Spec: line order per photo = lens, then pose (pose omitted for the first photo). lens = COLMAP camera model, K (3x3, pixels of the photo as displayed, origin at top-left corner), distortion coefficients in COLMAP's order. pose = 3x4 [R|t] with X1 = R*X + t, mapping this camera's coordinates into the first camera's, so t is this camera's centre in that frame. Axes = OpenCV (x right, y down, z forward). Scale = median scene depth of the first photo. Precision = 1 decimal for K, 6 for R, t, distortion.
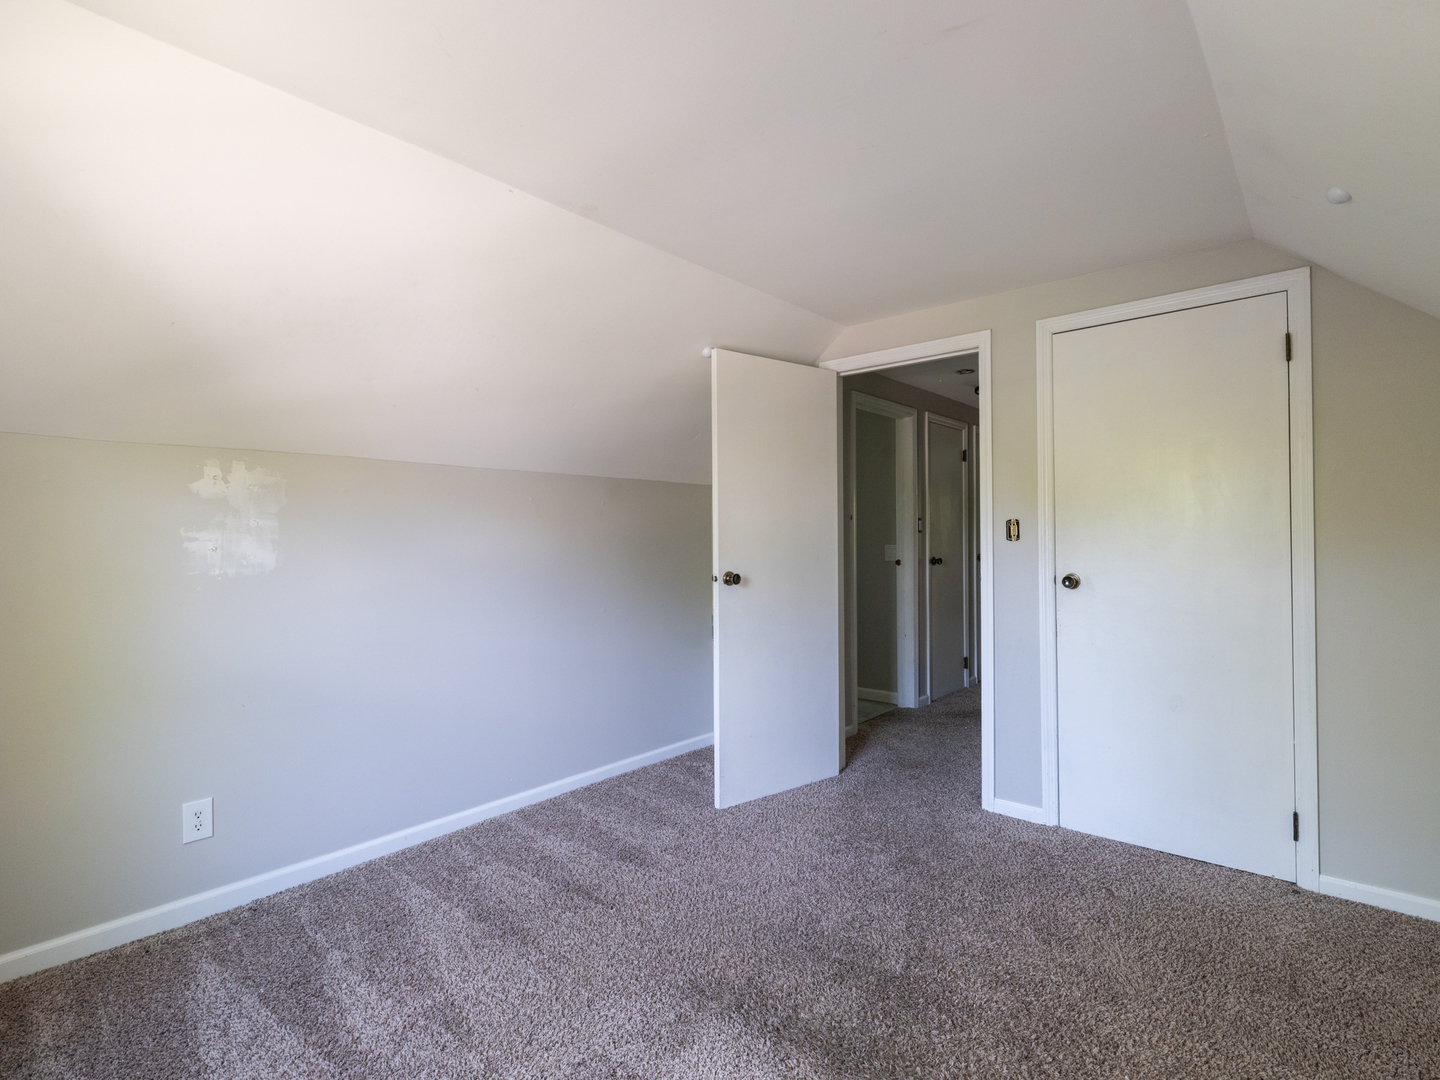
lens RADIAL K [[721.7, 0, 720.0], [0, 721.7, 540.0], [0, 0, 1]] dist [0.000424, 0.000274]
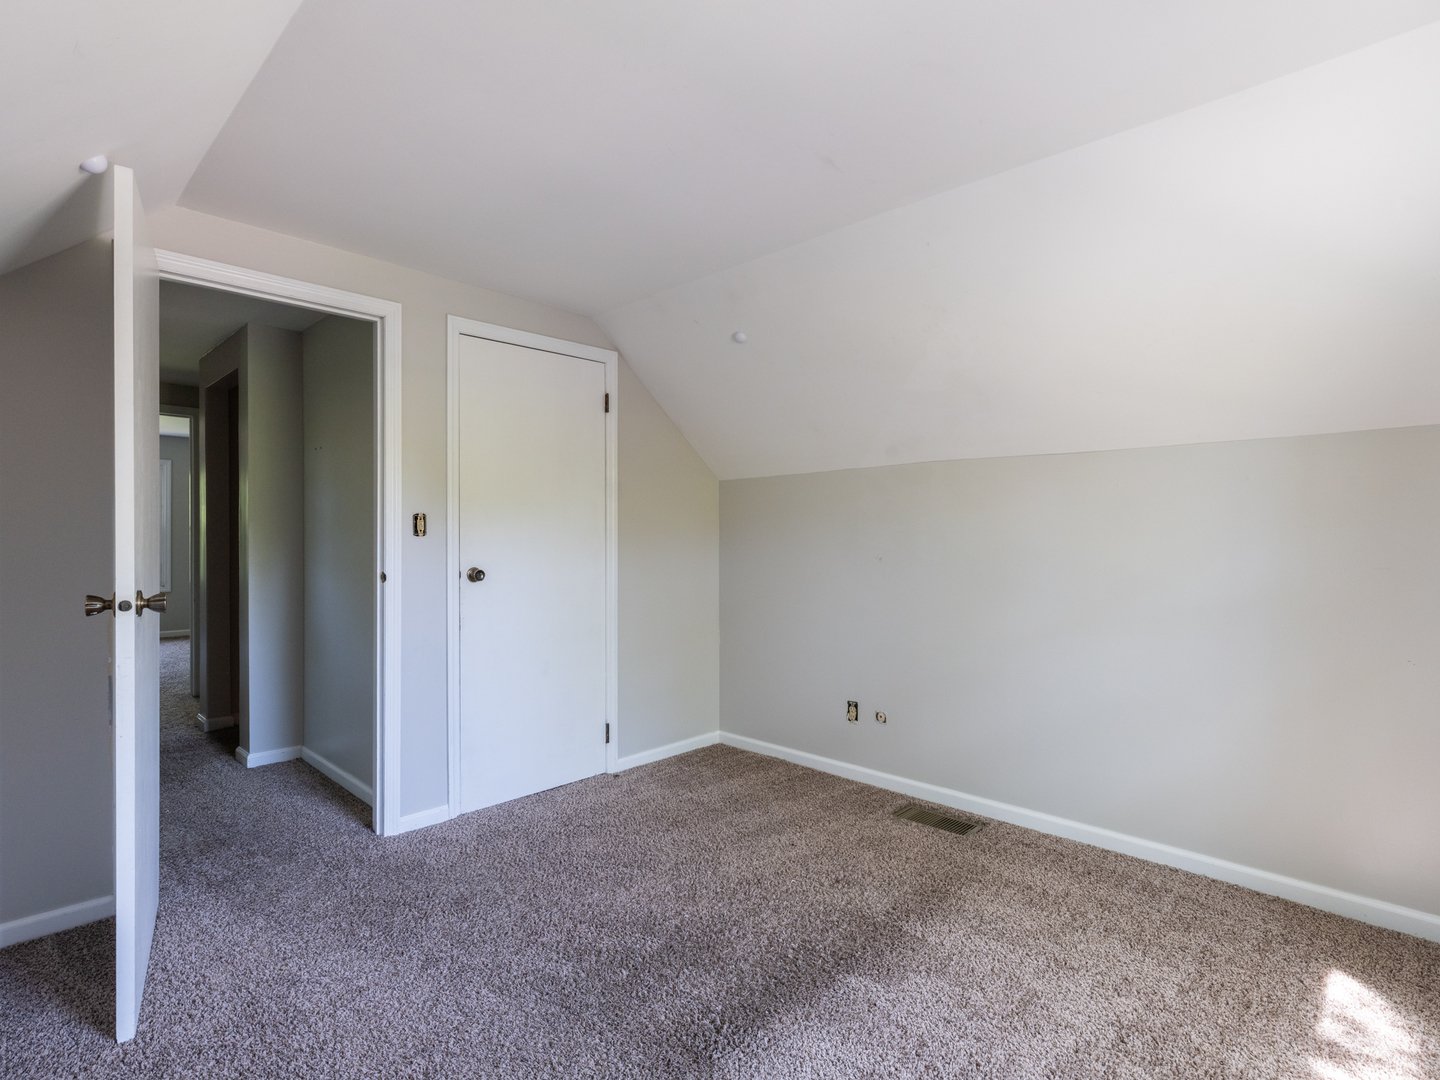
lens RADIAL K [[738.6, 0, 715.6], [0, 738.6, 545.6], [0, 0, 1]] dist [-0.001942, 0.000083]
pose [[0.058546, -0.006468, 0.998264, -0.621856], [-0.001821, 0.999977, 0.006586, 0.007094], [-0.998283, -0.002203, 0.058532, 0.643070]]
